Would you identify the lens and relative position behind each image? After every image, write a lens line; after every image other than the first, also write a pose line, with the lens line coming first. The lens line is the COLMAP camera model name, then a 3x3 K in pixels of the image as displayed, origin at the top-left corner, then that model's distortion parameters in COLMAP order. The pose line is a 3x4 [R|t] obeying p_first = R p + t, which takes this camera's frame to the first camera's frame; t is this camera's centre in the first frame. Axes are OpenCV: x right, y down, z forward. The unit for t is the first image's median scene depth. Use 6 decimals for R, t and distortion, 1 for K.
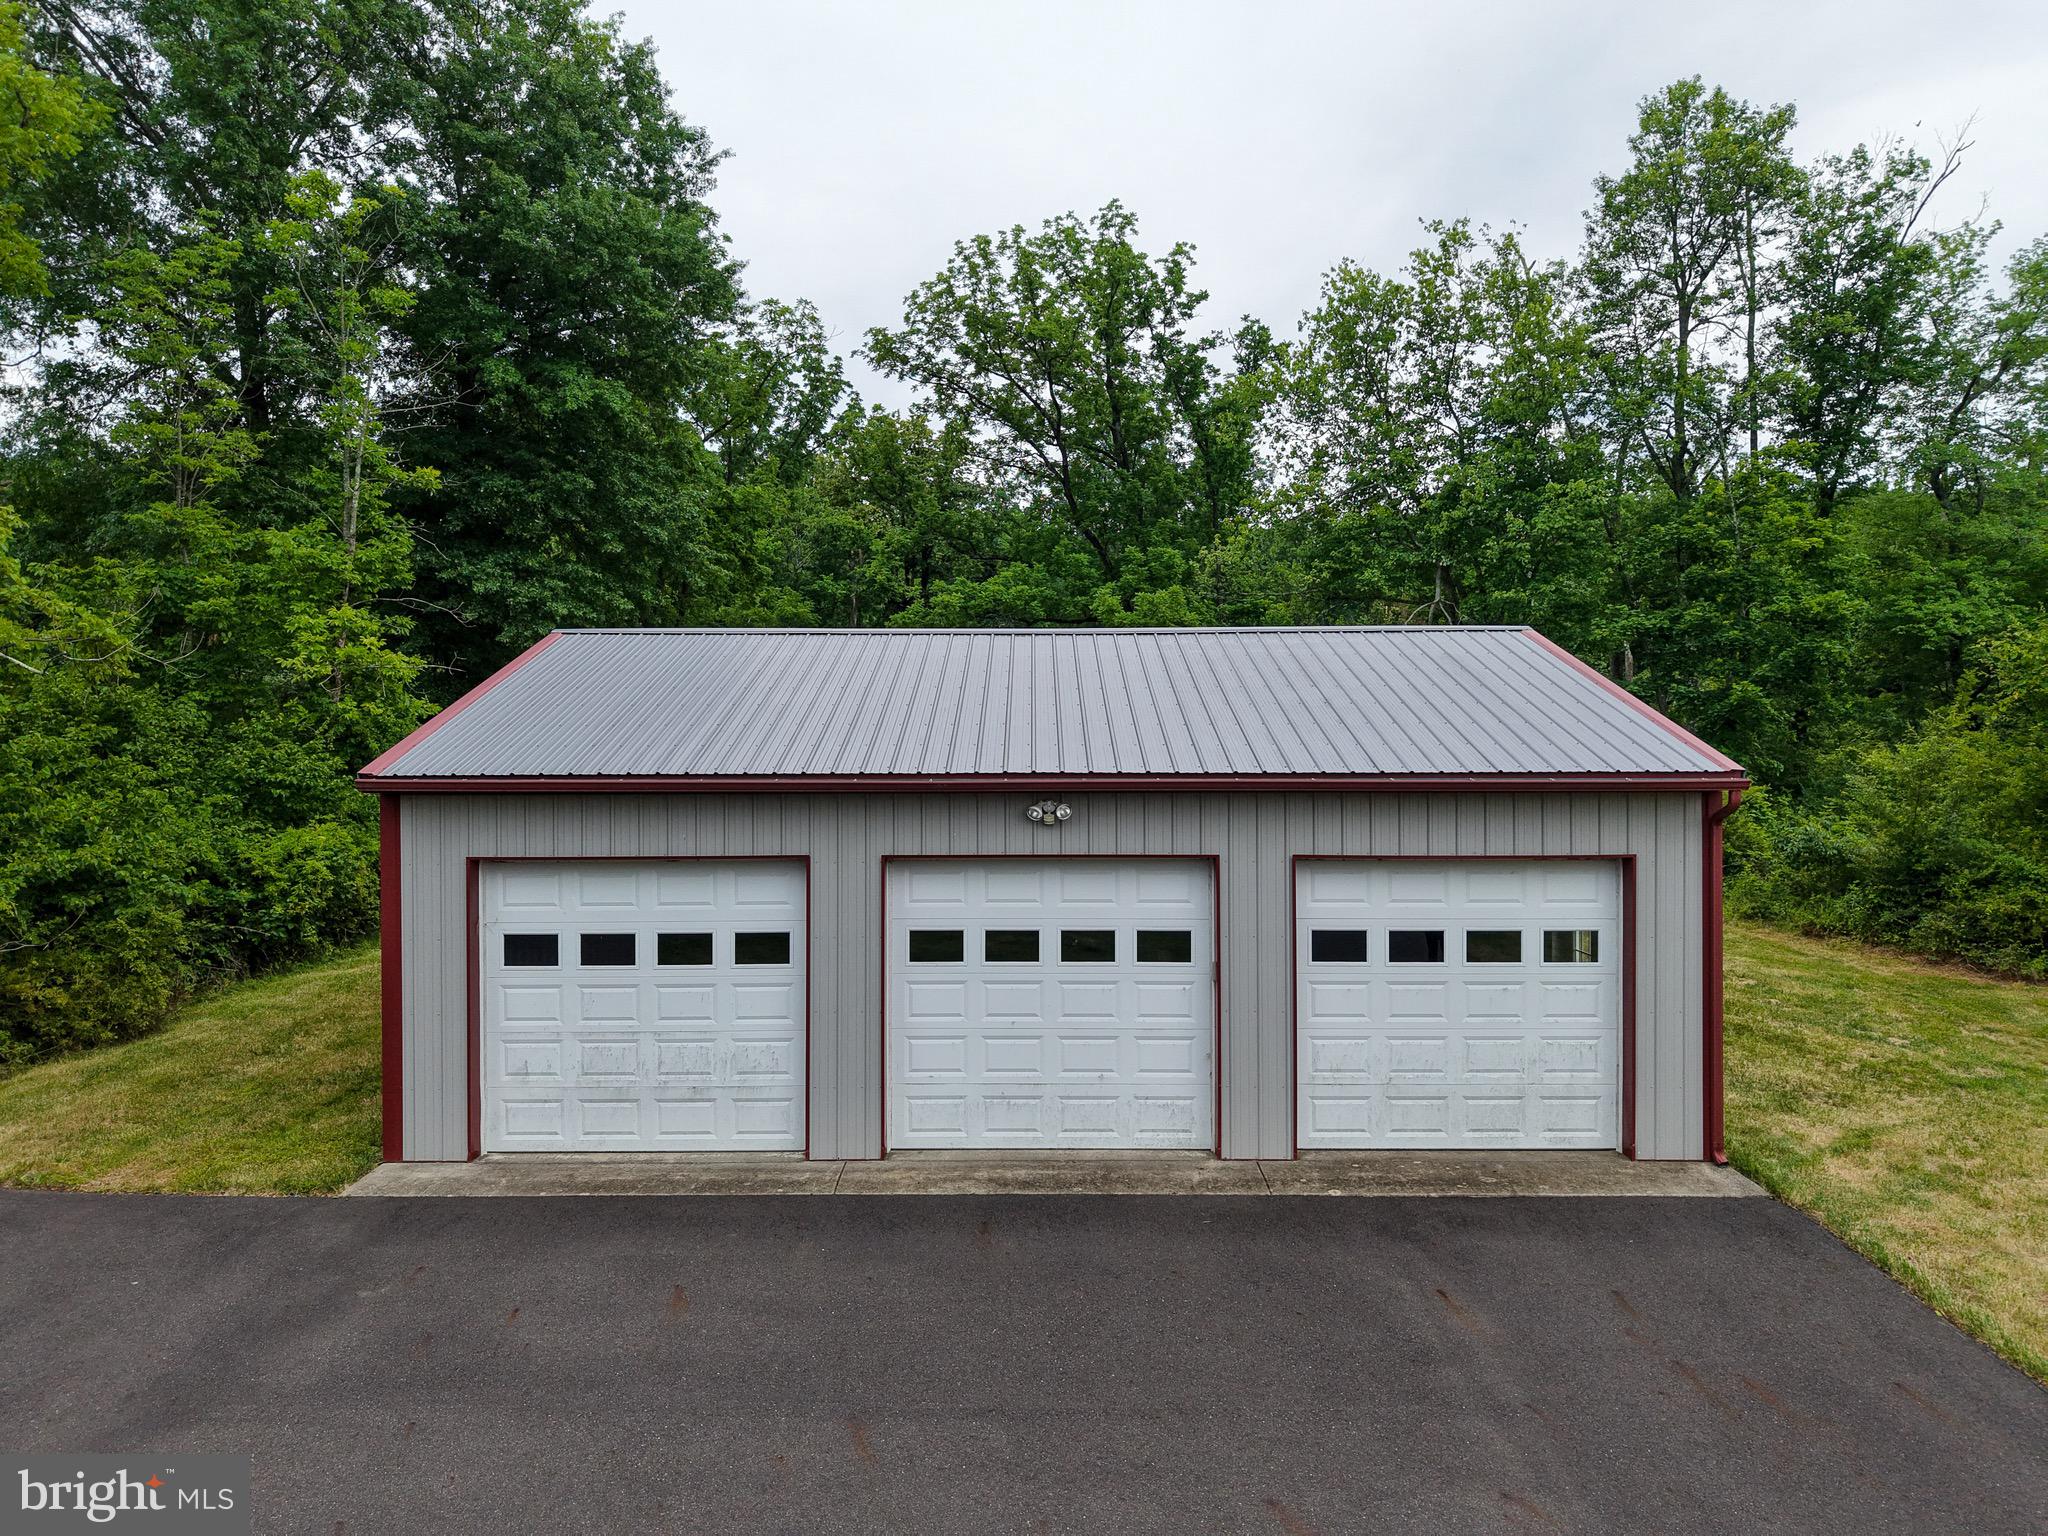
lens RADIAL K [[1394.0, 0, 1022.2], [0, 1394.0, 761.4], [0, 0, 1]] dist [0.013106, -0.010414]
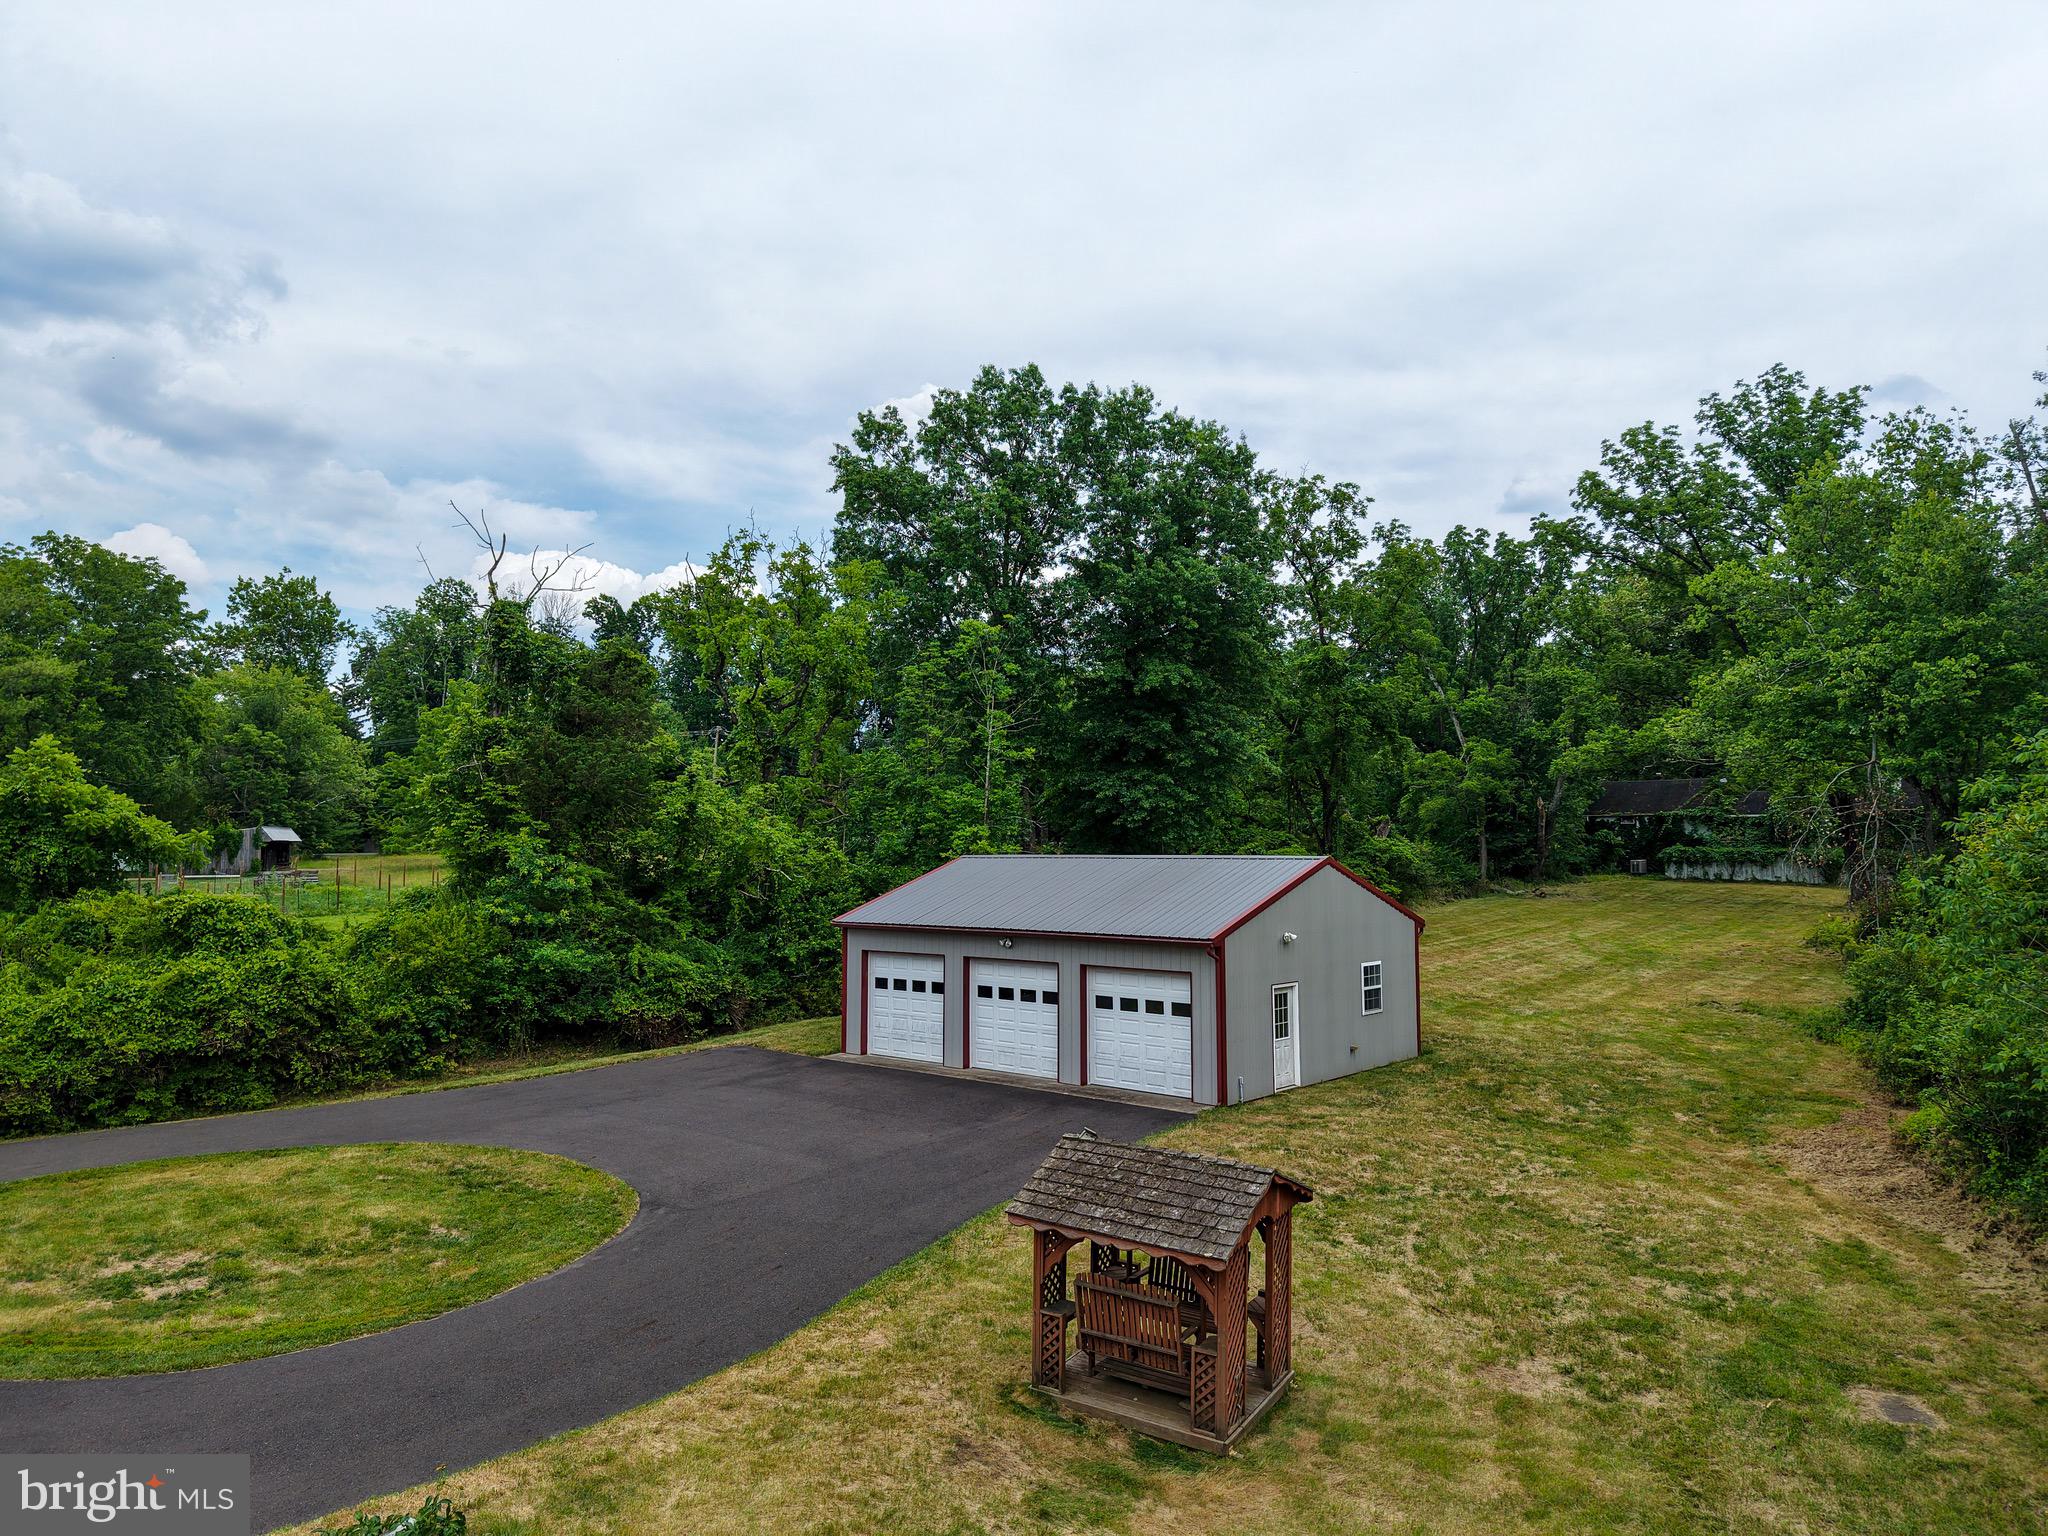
lens RADIAL K [[1394.0, 0, 1022.2], [0, 1394.0, 761.4], [0, 0, 1]] dist [0.013106, -0.010414]
pose [[0.756181, -0.038541, -0.653226, 1.034709], [-0.004004, 0.997973, -0.063516, -0.082513], [0.654350, 0.050645, 0.754494, -0.590304]]
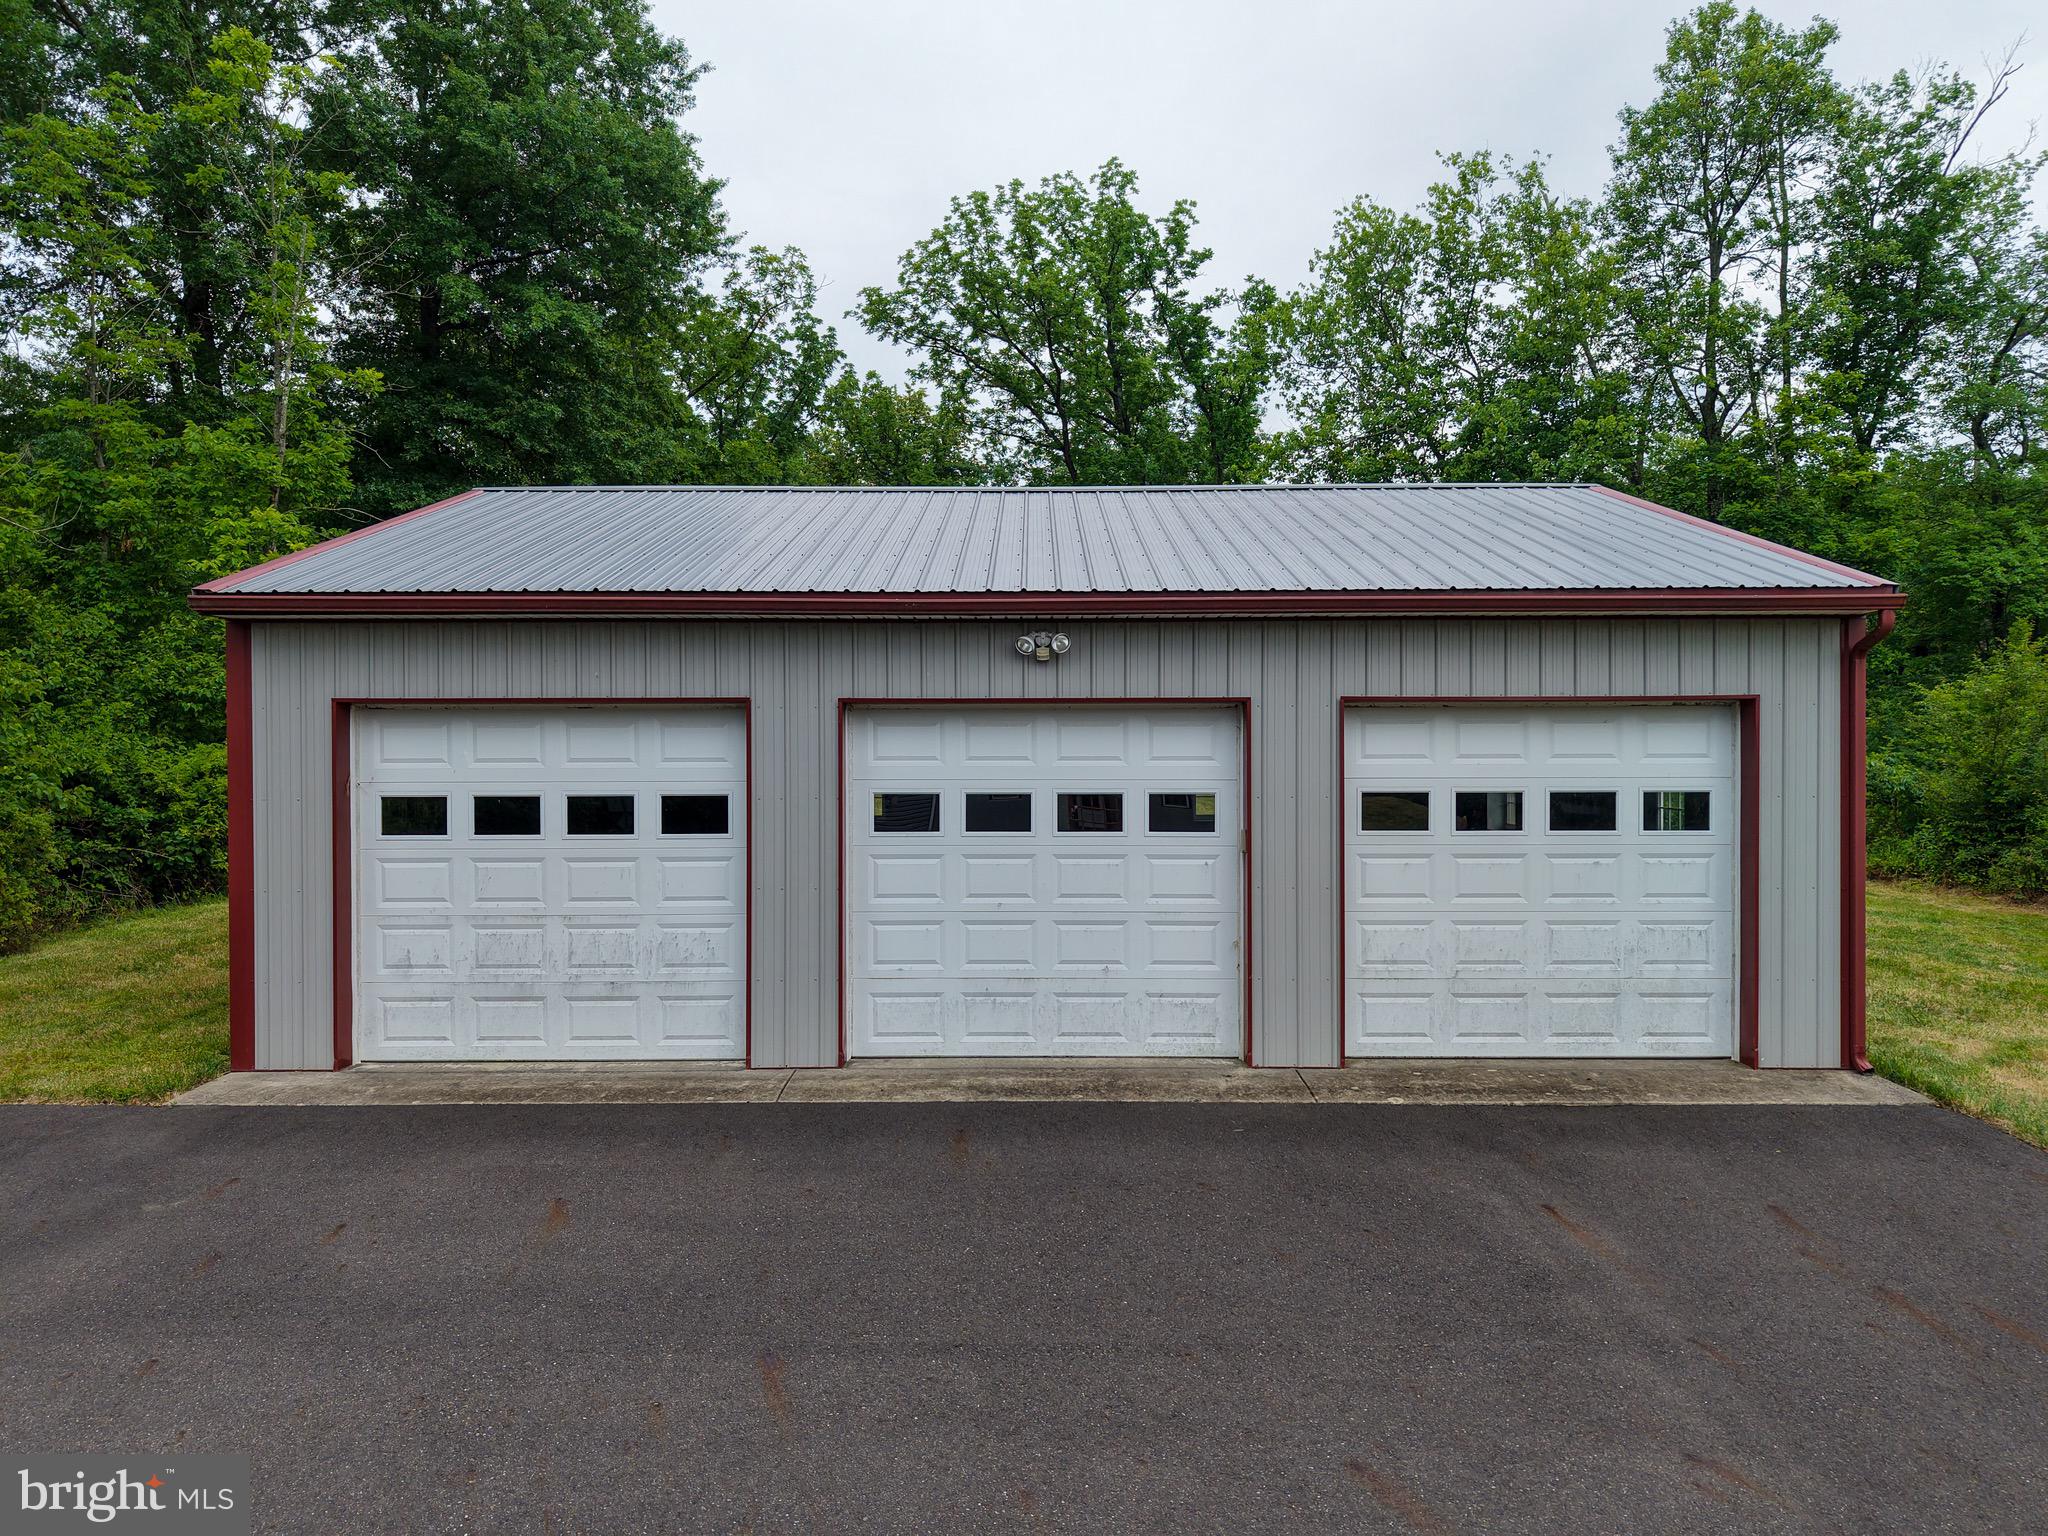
lens RADIAL K [[1394.0, 0, 1022.2], [0, 1394.0, 761.4], [0, 0, 1]] dist [0.013106, -0.010414]
pose [[1.000000, -0.000187, -0.000341, 0.004241], [0.000187, 0.999999, -0.001142, 0.060153], [0.000341, 0.001142, 0.999999, 0.101667]]
